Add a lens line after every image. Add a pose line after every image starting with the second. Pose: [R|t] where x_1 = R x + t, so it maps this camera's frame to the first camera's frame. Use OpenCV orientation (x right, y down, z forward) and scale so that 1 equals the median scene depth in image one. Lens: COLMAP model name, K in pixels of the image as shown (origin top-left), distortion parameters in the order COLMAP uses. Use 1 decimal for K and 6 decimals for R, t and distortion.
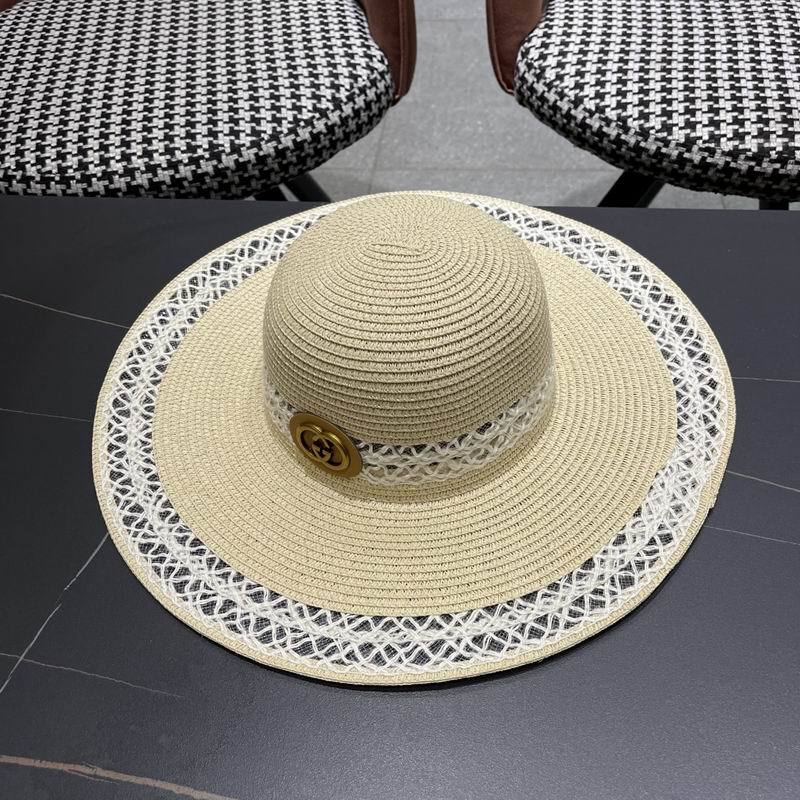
lens RADIAL K [[821.4, 0, 402.4], [0, 821.4, 411.2], [0, 0, 1]] dist [0.013113, 0.000000]
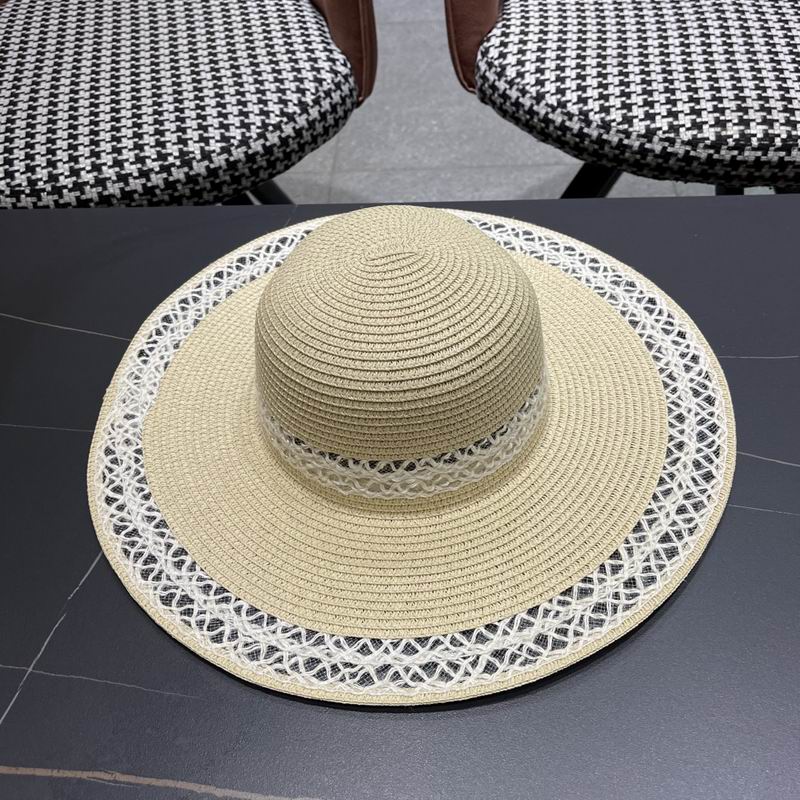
lens RADIAL K [[821.4, 0, 397.7], [0, 821.4, 400.3], [0, 0, 1]] dist [0.013113, 0.000000]
pose [[0.997817, -0.049138, 0.044129, -0.027528], [0.049773, 0.998671, -0.013387, 0.005848], [-0.043413, 0.015554, 0.998936, -0.011740]]
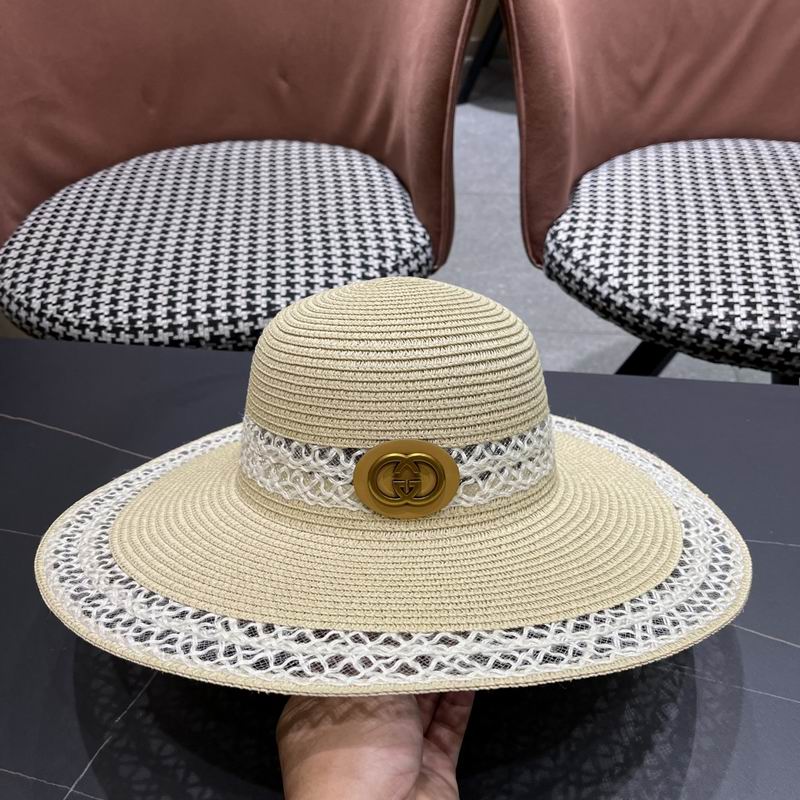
lens RADIAL K [[821.4, 0, 398.9], [0, 821.4, 404.6], [0, 0, 1]] dist [0.013113, 0.000000]
pose [[0.999008, 0.041162, -0.016984, -0.034007], [-0.043547, 0.982771, -0.179624, -0.002349], [0.009298, 0.180186, 0.983589, -0.054007]]
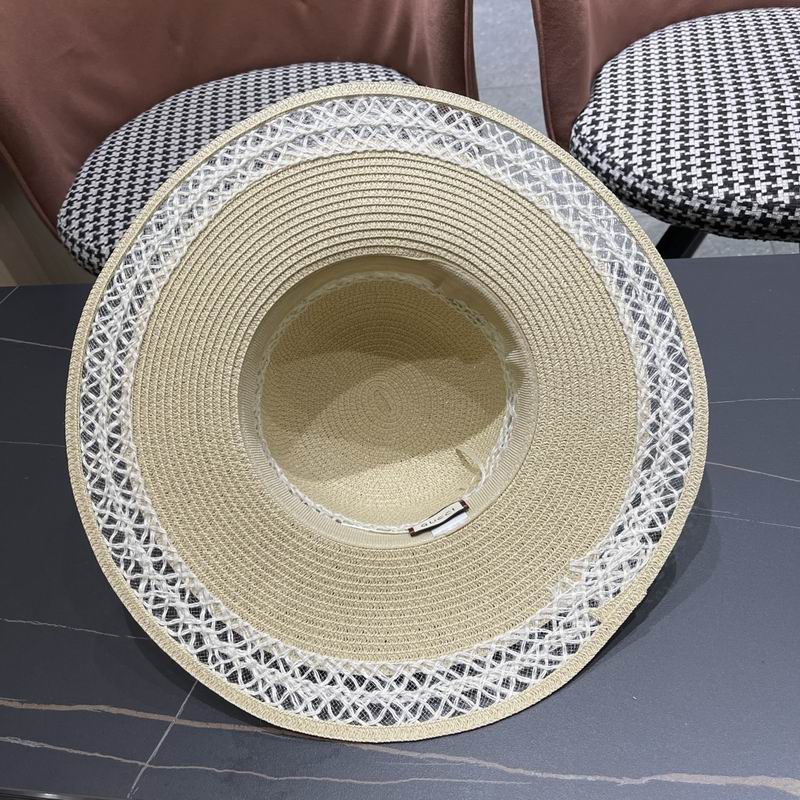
lens RADIAL K [[821.4, 0, 404.0], [0, 821.4, 403.8], [0, 0, 1]] dist [0.013113, 0.000000]
pose [[0.996307, -0.052574, -0.067881, -0.038768], [0.048036, 0.996607, -0.066832, 0.013799], [0.071165, 0.063325, 0.995452, -0.152191]]
